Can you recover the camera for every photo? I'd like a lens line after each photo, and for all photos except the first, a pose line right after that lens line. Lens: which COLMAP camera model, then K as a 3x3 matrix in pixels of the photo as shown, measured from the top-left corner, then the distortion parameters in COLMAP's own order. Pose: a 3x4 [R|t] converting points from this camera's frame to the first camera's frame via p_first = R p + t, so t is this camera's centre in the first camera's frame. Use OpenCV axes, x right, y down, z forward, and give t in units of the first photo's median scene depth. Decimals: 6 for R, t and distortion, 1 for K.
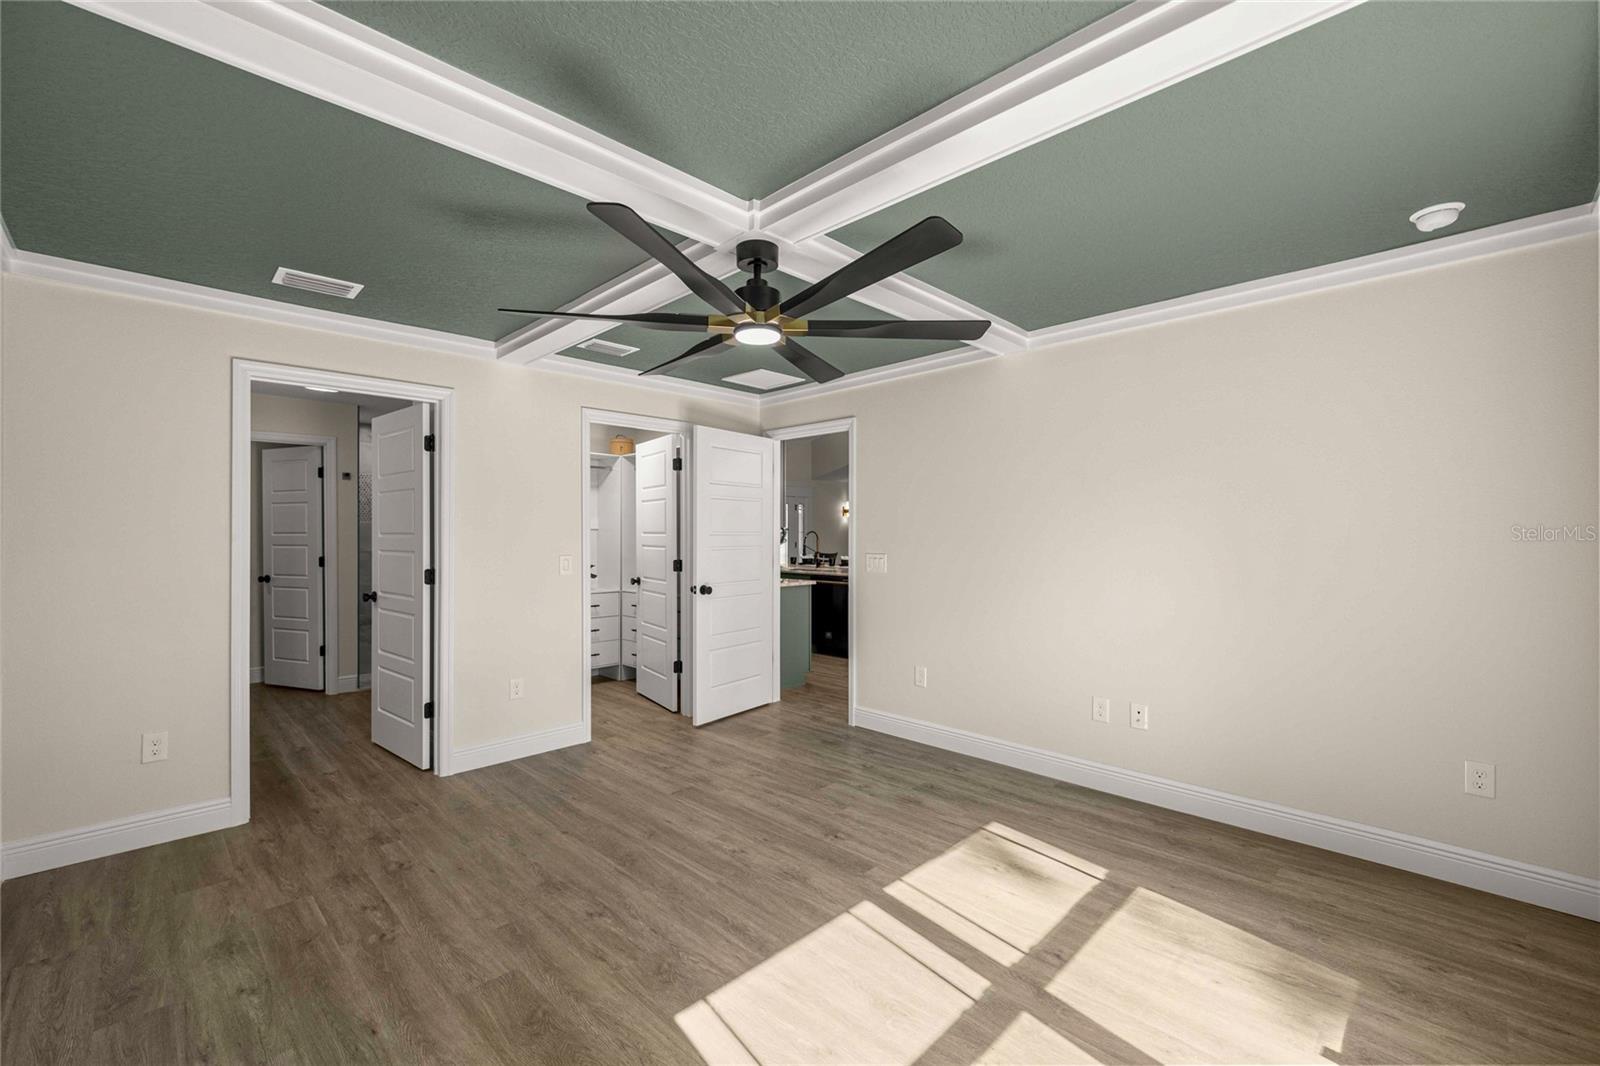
lens RADIAL K [[668.4, 0, 801.2], [0, 668.4, 535.3], [0, 0, 1]] dist [-0.000415, -0.001429]
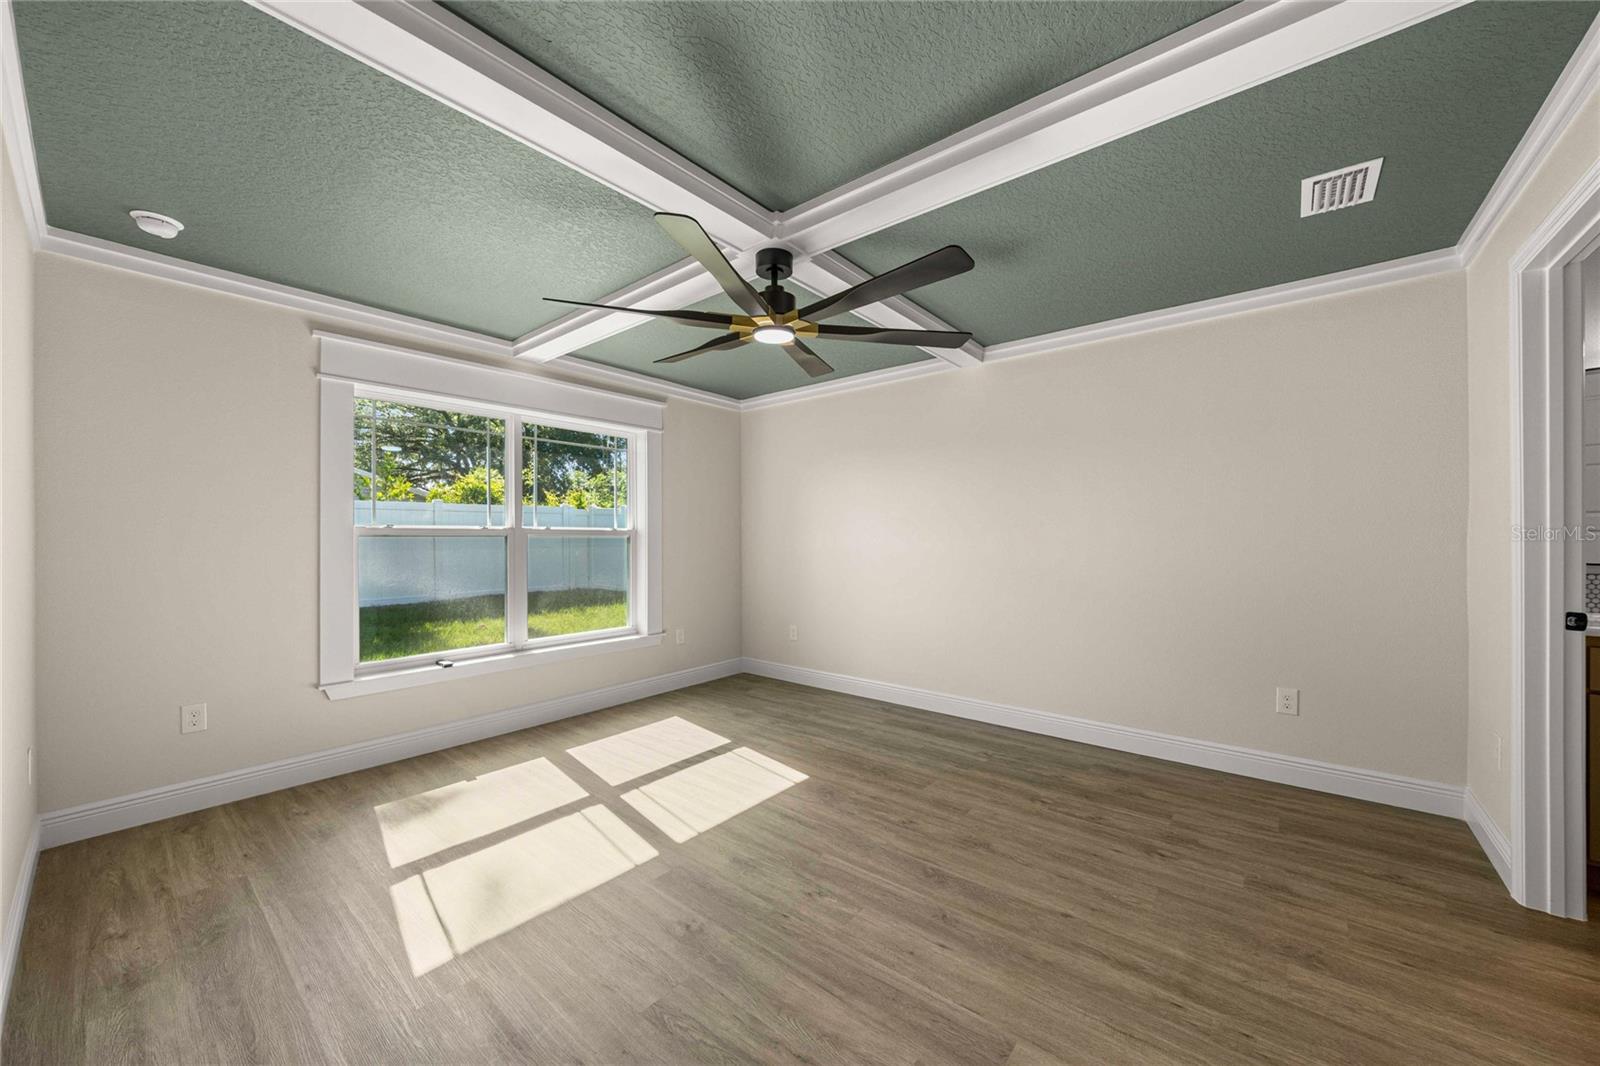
lens RADIAL K [[580.9, 0, 798.9], [0, 580.9, 534.2], [0, 0, 1]] dist [0.000597, 0.000065]
pose [[-0.995711, 0.007767, -0.092195, -0.014896], [0.007873, 0.999969, -0.000785, 0.039462], [0.092186, -0.001508, -0.995741, 1.983405]]
